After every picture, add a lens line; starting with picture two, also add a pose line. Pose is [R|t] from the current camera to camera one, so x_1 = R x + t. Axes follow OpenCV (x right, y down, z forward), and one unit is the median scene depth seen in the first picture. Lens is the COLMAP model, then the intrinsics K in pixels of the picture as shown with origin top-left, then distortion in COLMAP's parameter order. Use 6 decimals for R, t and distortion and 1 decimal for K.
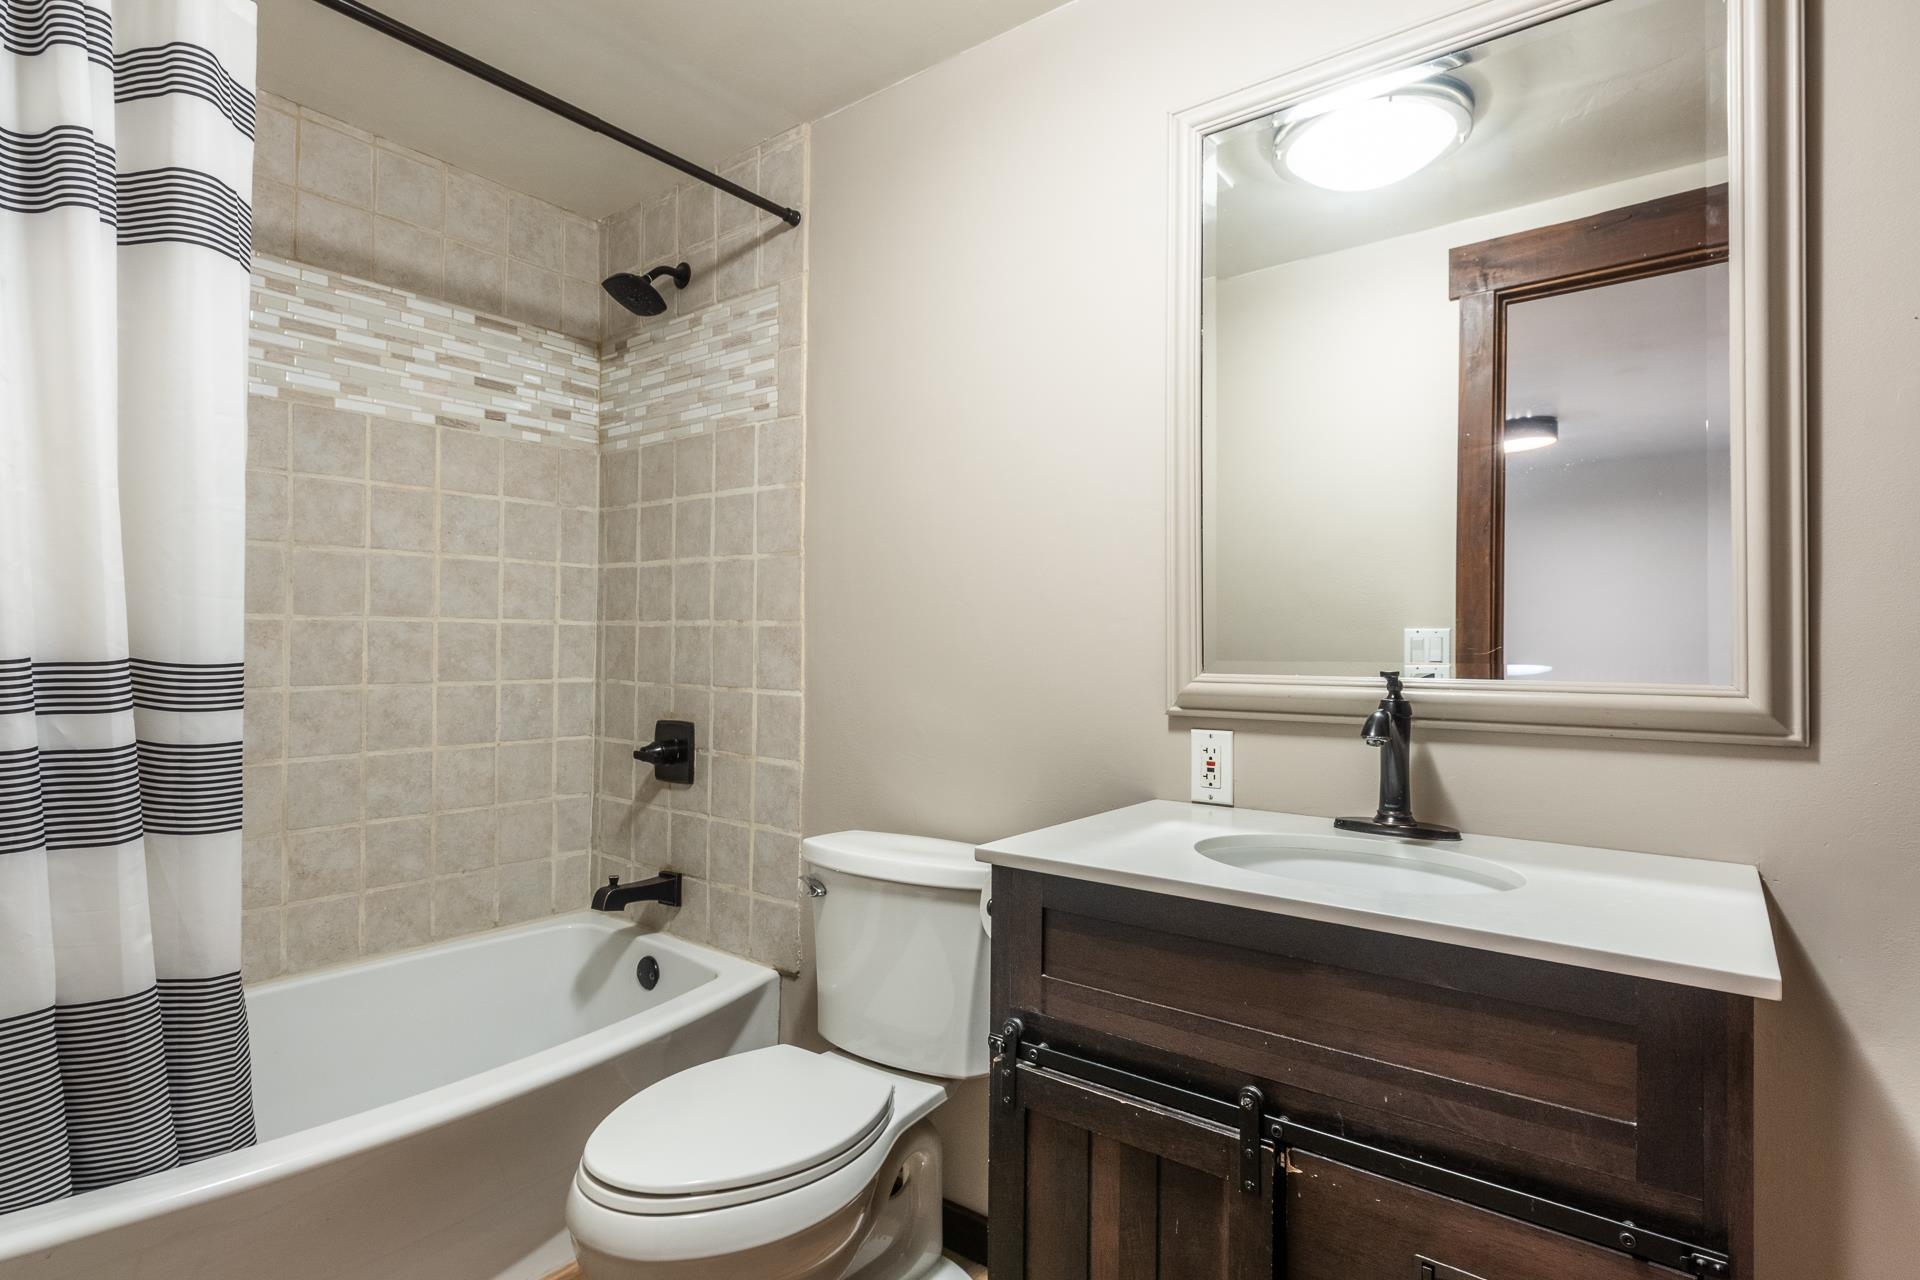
lens RADIAL K [[1021.0, 0, 901.7], [0, 1021.0, 648.2], [0, 0, 1]] dist [-0.000744, 0.000149]
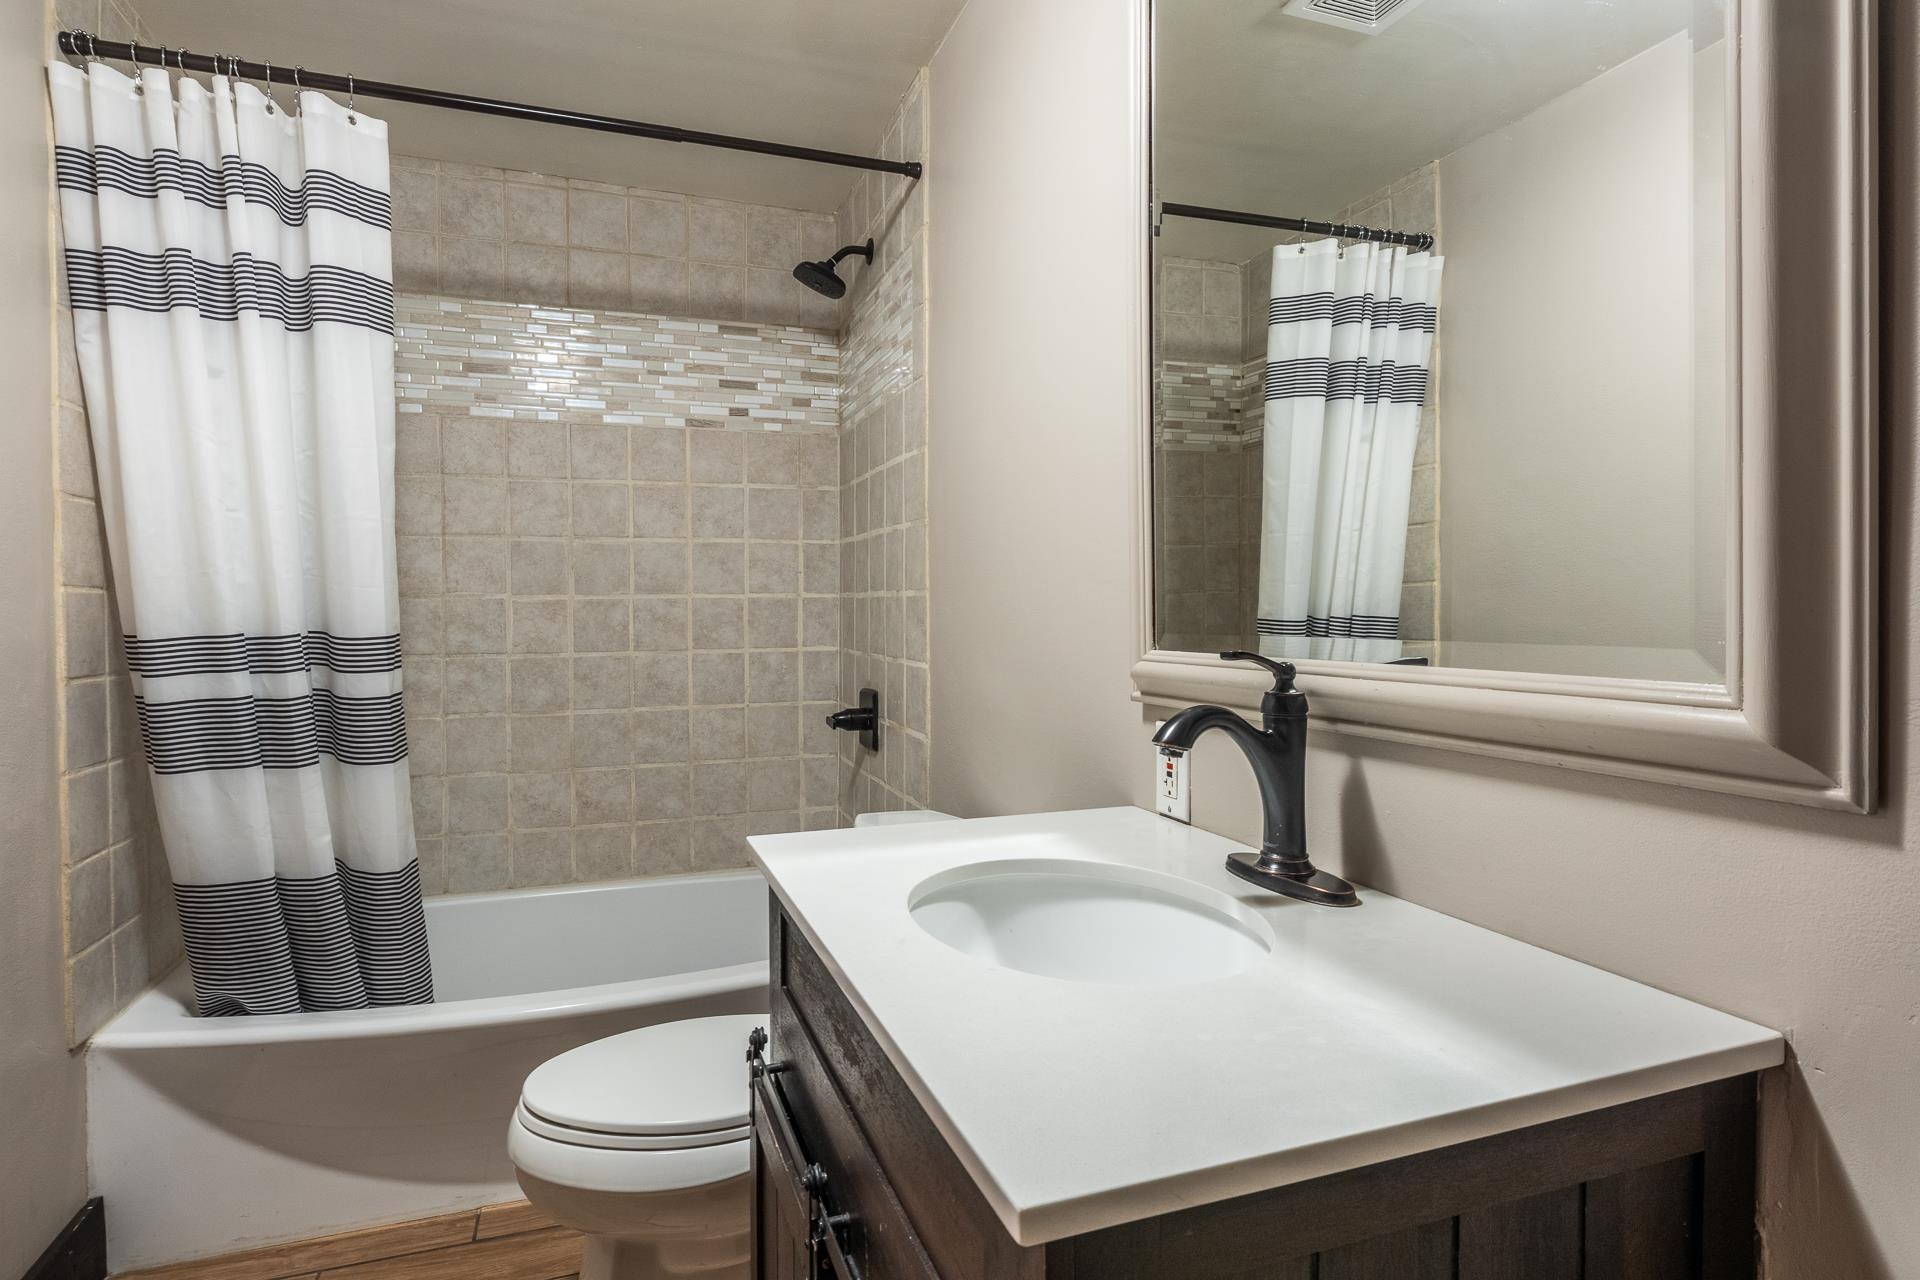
lens RADIAL K [[1021.0, 0, 946.8], [0, 1021.0, 643.0], [0, 0, 1]] dist [-0.000744, 0.000149]
pose [[0.838360, 0.005127, -0.545092, 0.444898], [0.011365, 0.999574, 0.026882, -0.002591], [0.544998, -0.028732, 0.837945, 0.197876]]
